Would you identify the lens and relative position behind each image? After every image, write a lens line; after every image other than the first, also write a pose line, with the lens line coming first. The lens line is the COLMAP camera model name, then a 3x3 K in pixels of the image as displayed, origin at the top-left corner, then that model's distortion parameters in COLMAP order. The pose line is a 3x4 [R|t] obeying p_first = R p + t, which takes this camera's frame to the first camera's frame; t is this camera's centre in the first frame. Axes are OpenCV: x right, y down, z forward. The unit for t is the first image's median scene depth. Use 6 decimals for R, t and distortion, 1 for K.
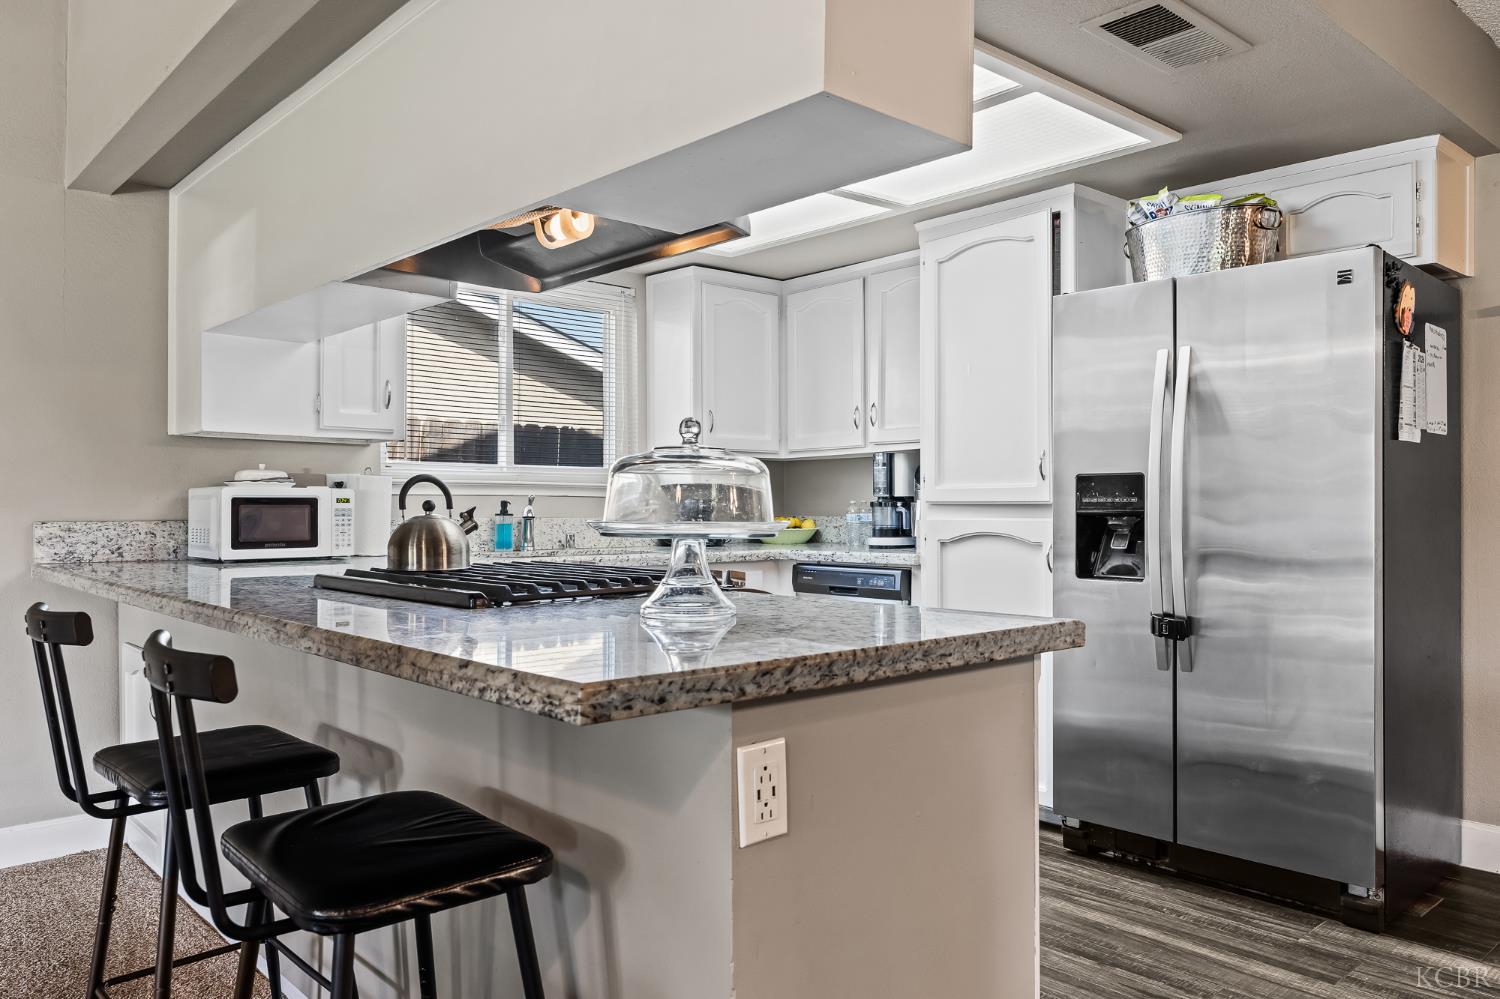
lens RADIAL K [[1090.6, 0, 747.0], [0, 1090.6, 498.7], [0, 0, 1]] dist [-0.011062, -0.001010]
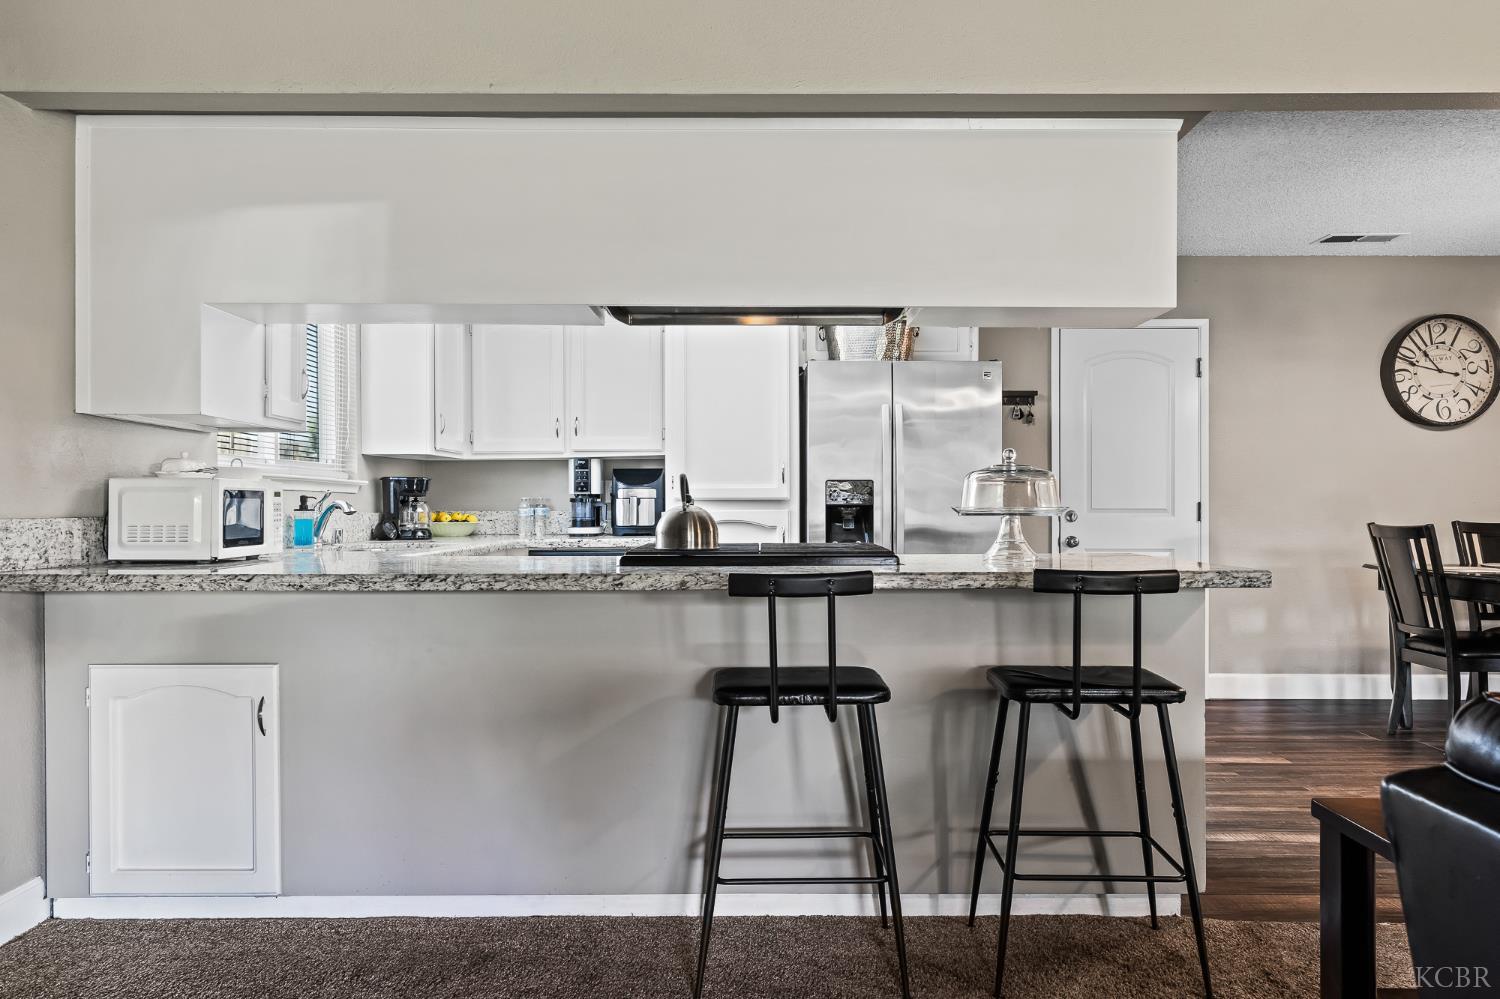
lens RADIAL K [[1049.6, 0, 753.2], [0, 1049.6, 500.0], [0, 0, 1]] dist [0.003793, -0.000012]
pose [[0.669407, 0.001972, 0.742893, -0.782760], [-0.002988, 0.999996, 0.000038, 0.005441], [-0.742890, -0.002245, 0.669410, 0.087600]]
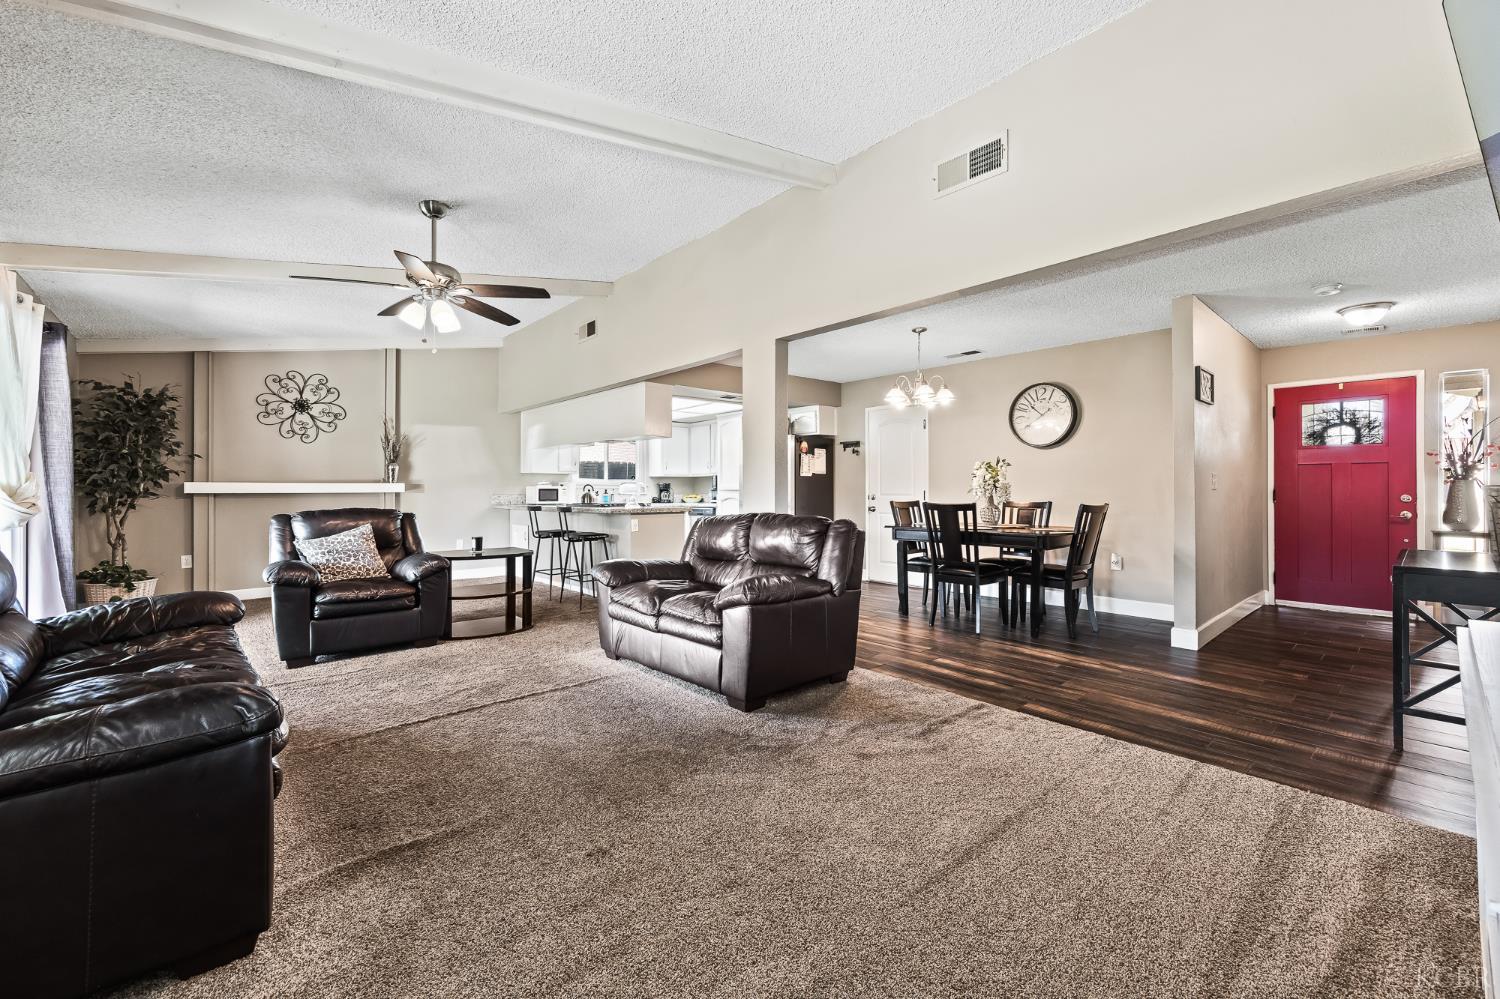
lens RADIAL K [[605.1, 0, 747.8], [0, 605.1, 488.8], [0, 0, 1]] dist [-0.001473, -0.000186]
pose [[0.999997, -0.001785, 0.001619, 0.286481], [0.001781, 0.999996, 0.002186, -0.004226], [-0.001622, -0.002183, 0.999996, -1.178113]]
